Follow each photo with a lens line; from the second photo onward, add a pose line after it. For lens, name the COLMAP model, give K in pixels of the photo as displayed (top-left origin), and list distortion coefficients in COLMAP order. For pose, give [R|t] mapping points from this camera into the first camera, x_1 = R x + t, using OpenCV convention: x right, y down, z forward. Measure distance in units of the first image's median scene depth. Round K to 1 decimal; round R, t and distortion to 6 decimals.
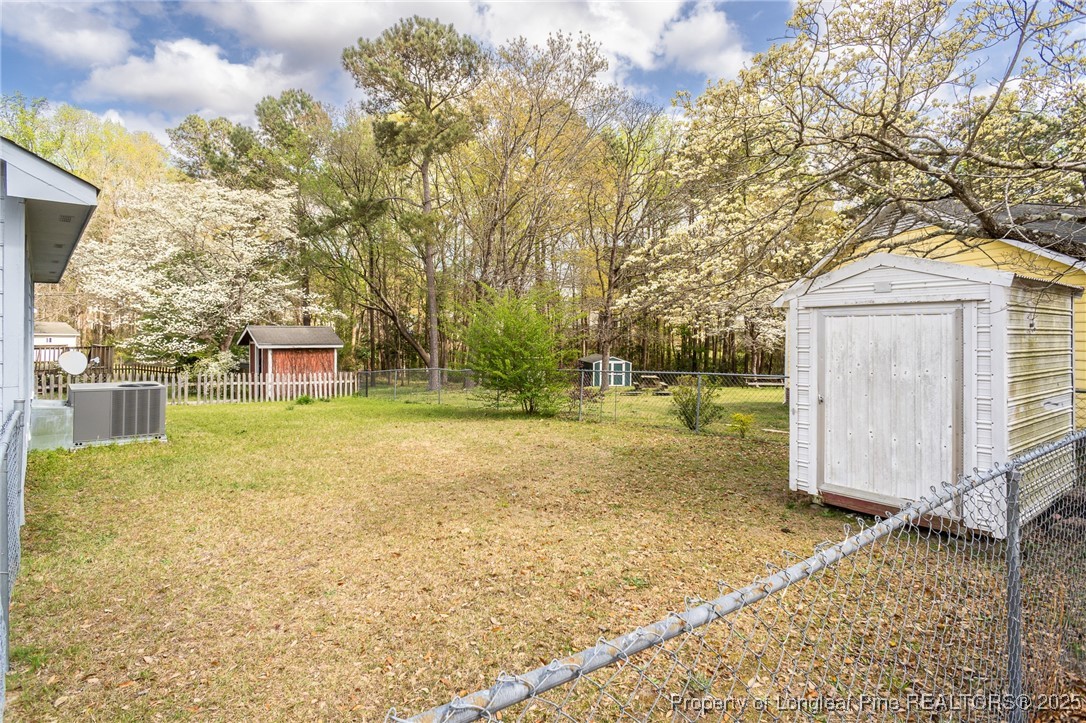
lens RADIAL K [[564.1, 0, 542.2], [0, 564.1, 338.2], [0, 0, 1]] dist [-0.016609, -0.000303]
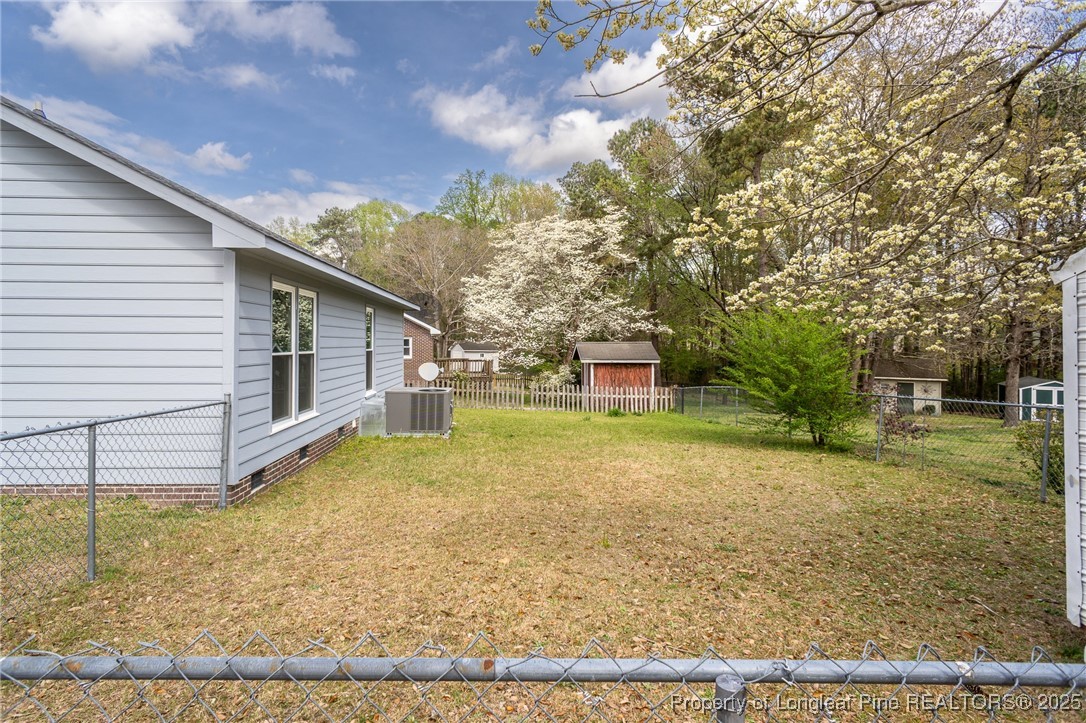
lens RADIAL K [[571.1, 0, 541.8], [0, 571.1, 348.0], [0, 0, 1]] dist [-0.005459, -0.000011]
pose [[0.799616, -0.002618, -0.600507, 0.099838], [-0.004623, 0.999934, -0.010516, 0.001480], [0.600494, 0.011185, 0.799551, 0.062395]]
